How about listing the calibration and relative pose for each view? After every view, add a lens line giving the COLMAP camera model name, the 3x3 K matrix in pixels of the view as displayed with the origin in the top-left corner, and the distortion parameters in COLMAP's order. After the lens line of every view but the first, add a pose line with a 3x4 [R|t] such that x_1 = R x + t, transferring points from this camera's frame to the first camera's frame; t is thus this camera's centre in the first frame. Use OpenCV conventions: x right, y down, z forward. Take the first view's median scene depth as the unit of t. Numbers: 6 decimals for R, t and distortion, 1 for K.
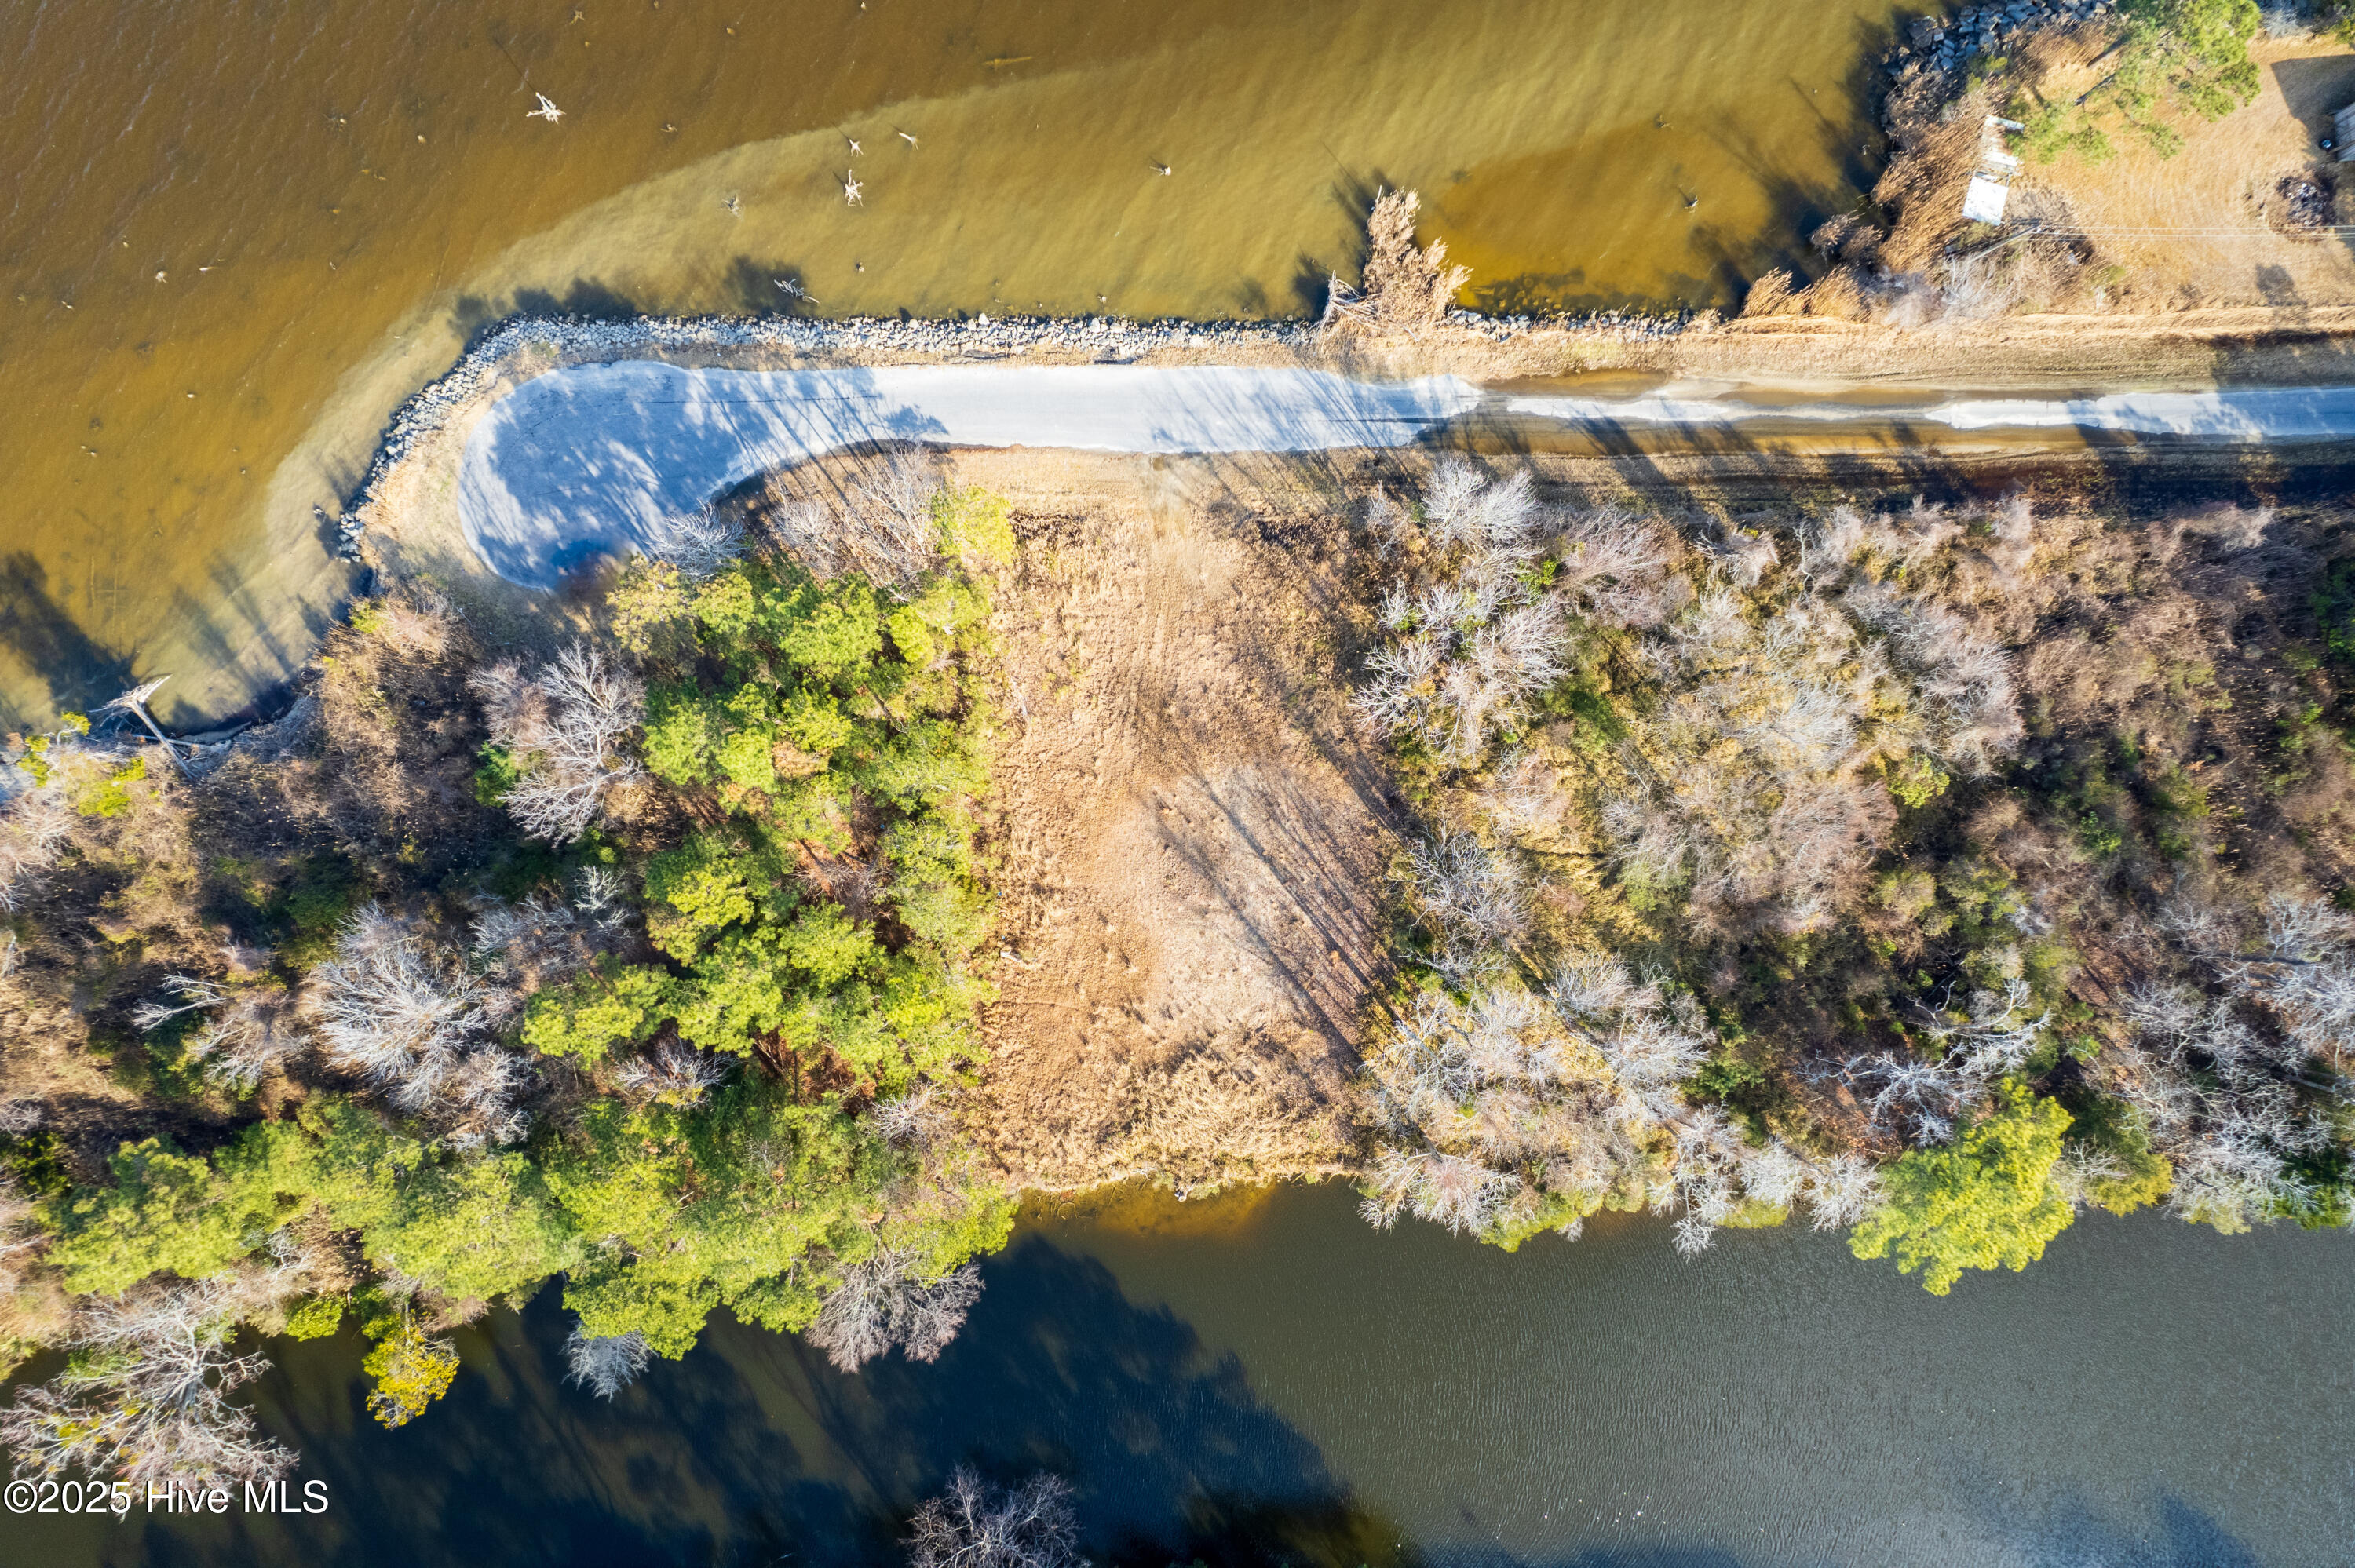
lens RADIAL K [[1516.4, 0, 1172.9], [0, 1516.4, 784.3], [0, 0, 1]] dist [-0.063641, 0.055876]
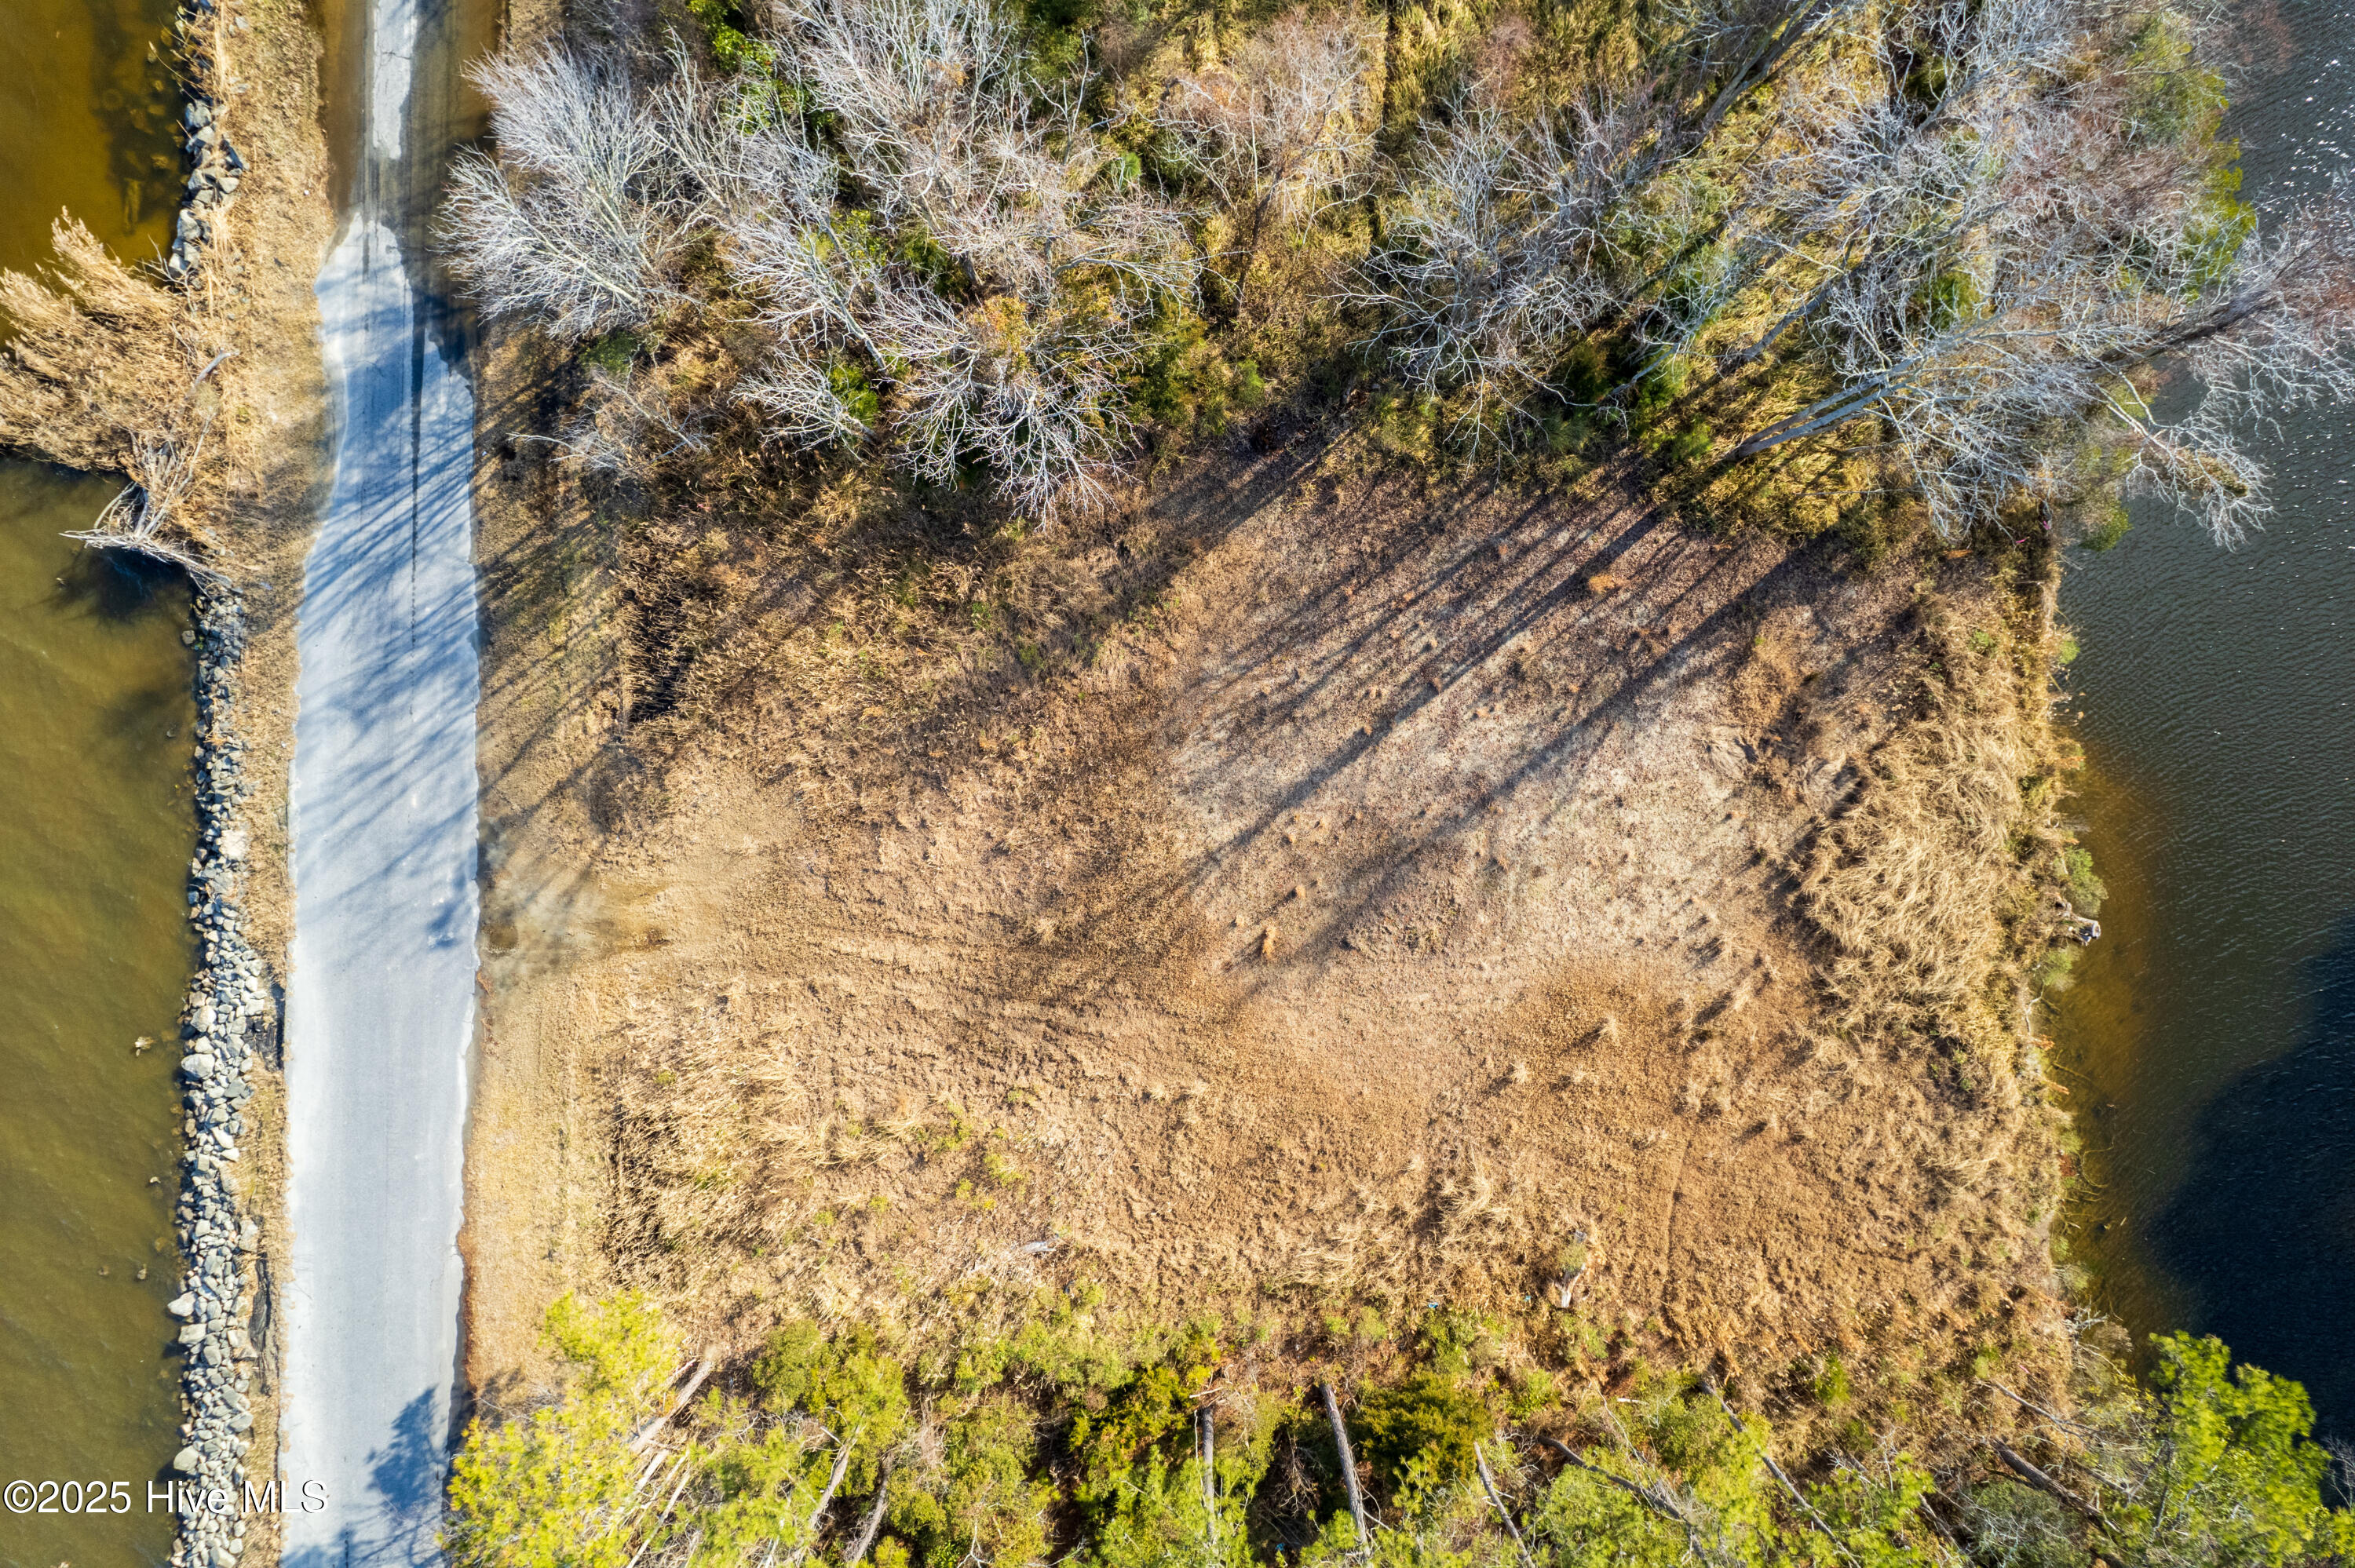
lens RADIAL K [[1516.4, 0, 1169.6], [0, 1516.4, 776.8], [0, 0, 1]] dist [-0.063641, 0.055876]
pose [[0.028942, -0.999285, -0.024321, 0.056092], [0.998939, 0.028042, 0.036541, -0.030008], [-0.035833, -0.025352, 0.999036, 0.551191]]
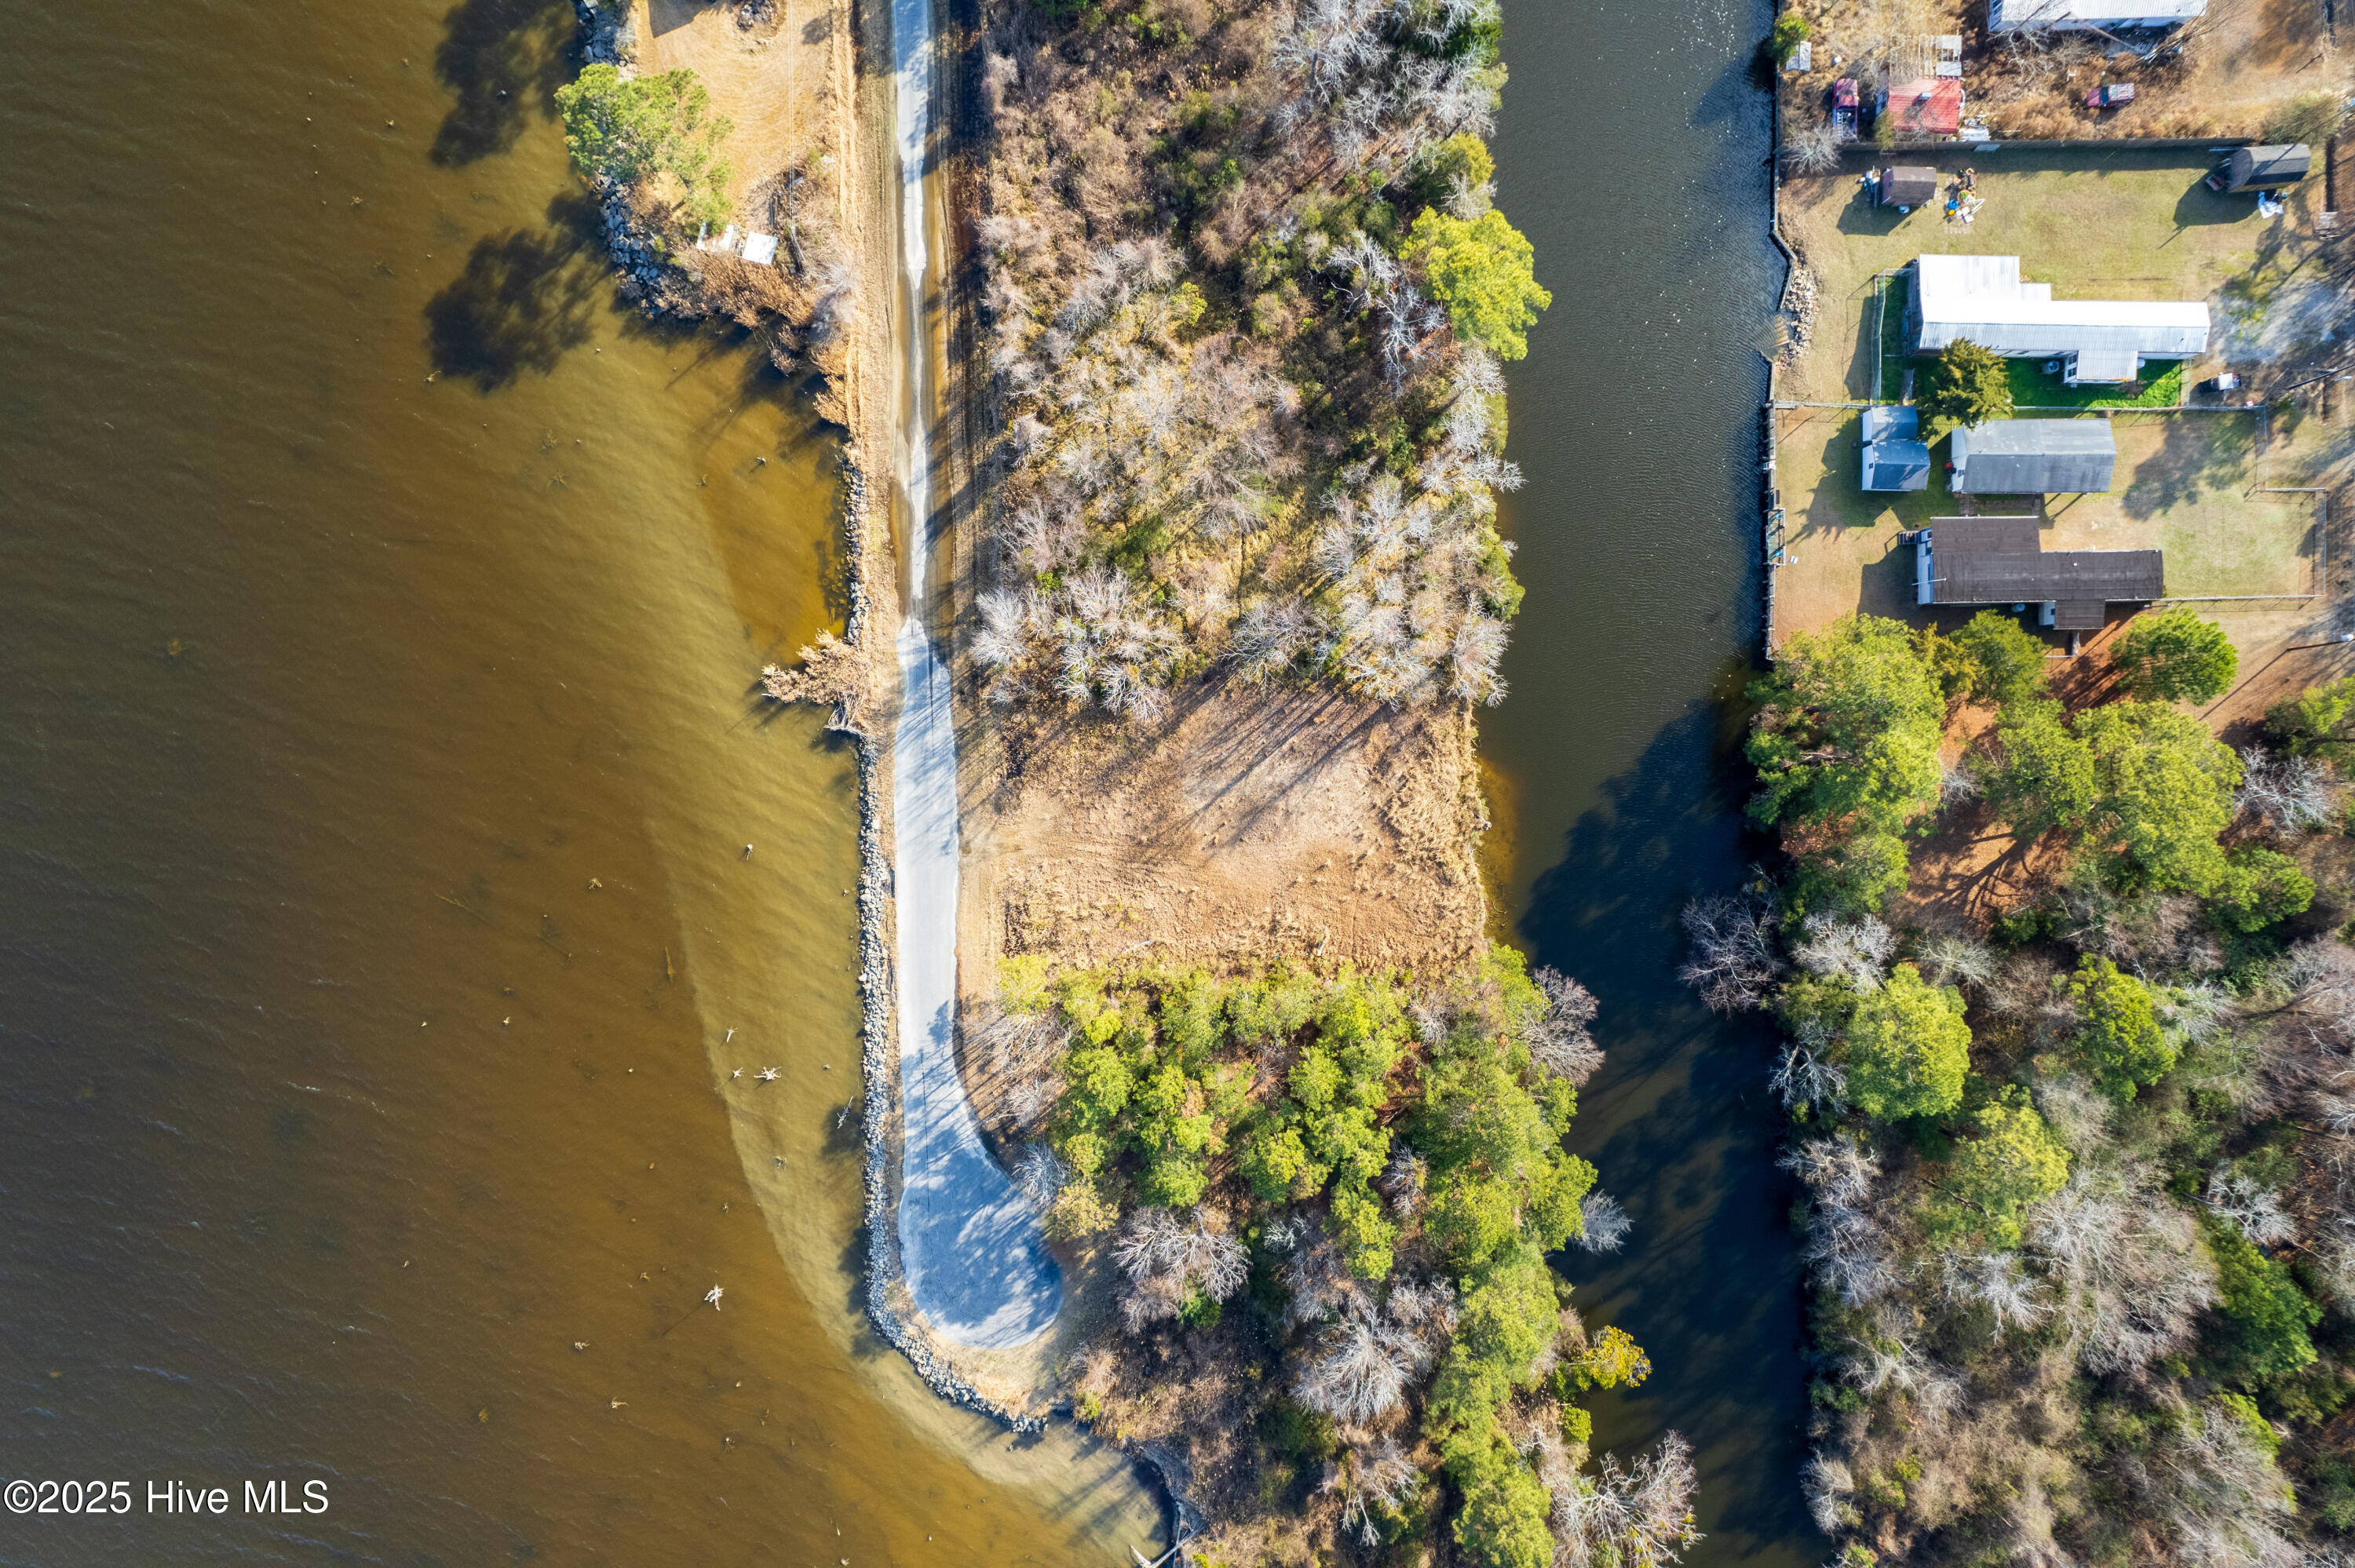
lens RADIAL K [[1516.4, 0, 1191.4], [0, 1516.4, 792.3], [0, 0, 1]] dist [-0.063641, 0.055876]
pose [[-0.015844, -0.999360, -0.032058, 0.086376], [0.998954, -0.017196, 0.042367, -0.064341], [-0.042891, -0.031353, 0.998588, -0.402557]]
